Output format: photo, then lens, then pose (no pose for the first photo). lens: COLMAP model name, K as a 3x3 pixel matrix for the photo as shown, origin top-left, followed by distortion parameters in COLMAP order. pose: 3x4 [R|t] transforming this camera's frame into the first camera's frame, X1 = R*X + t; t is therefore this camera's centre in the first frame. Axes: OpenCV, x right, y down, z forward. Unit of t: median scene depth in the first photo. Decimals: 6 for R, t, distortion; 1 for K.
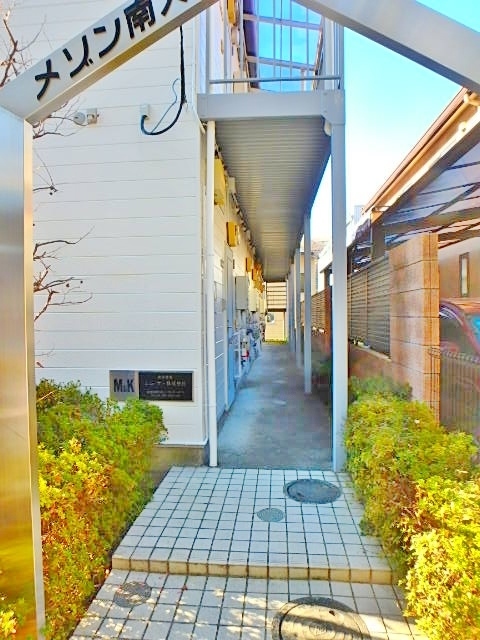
lens RADIAL K [[387.1, 0, 244.8], [0, 387.1, 317.2], [0, 0, 1]] dist [-0.038380, 0.001671]
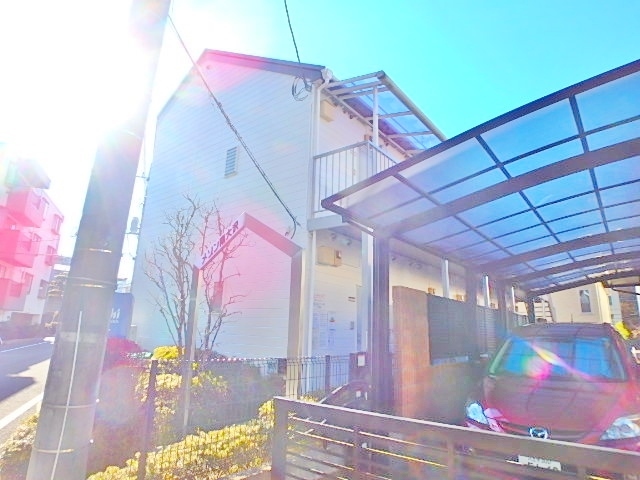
lens RADIAL K [[387.1, 0, 320.0], [0, 387.1, 240.0], [0, 0, 1]] dist [-0.038380, 0.001671]
pose [[0.824373, -0.090737, -0.558727, 1.080114], [-0.045702, 0.973177, -0.225474, -0.013672], [0.564198, 0.211410, 0.798114, -0.592916]]
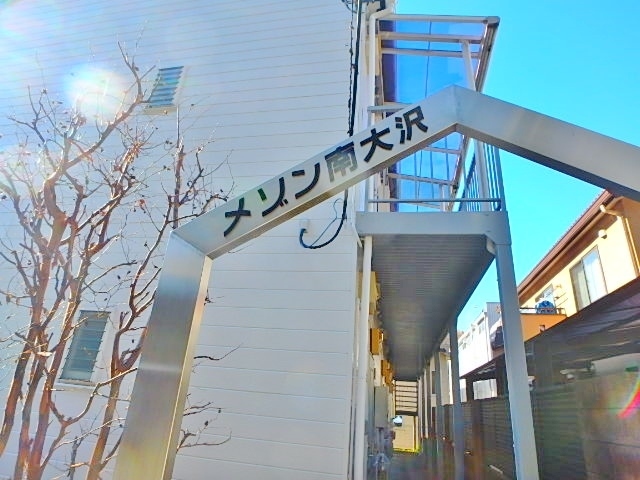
lens RADIAL K [[387.1, 0, 320.0], [0, 387.1, 240.0], [0, 0, 1]] dist [-0.038380, 0.001671]
pose [[0.991279, 0.033181, -0.127534, -0.086412], [-0.081664, 0.914227, -0.396888, -0.093885], [0.103426, 0.403842, 0.908964, 0.074765]]
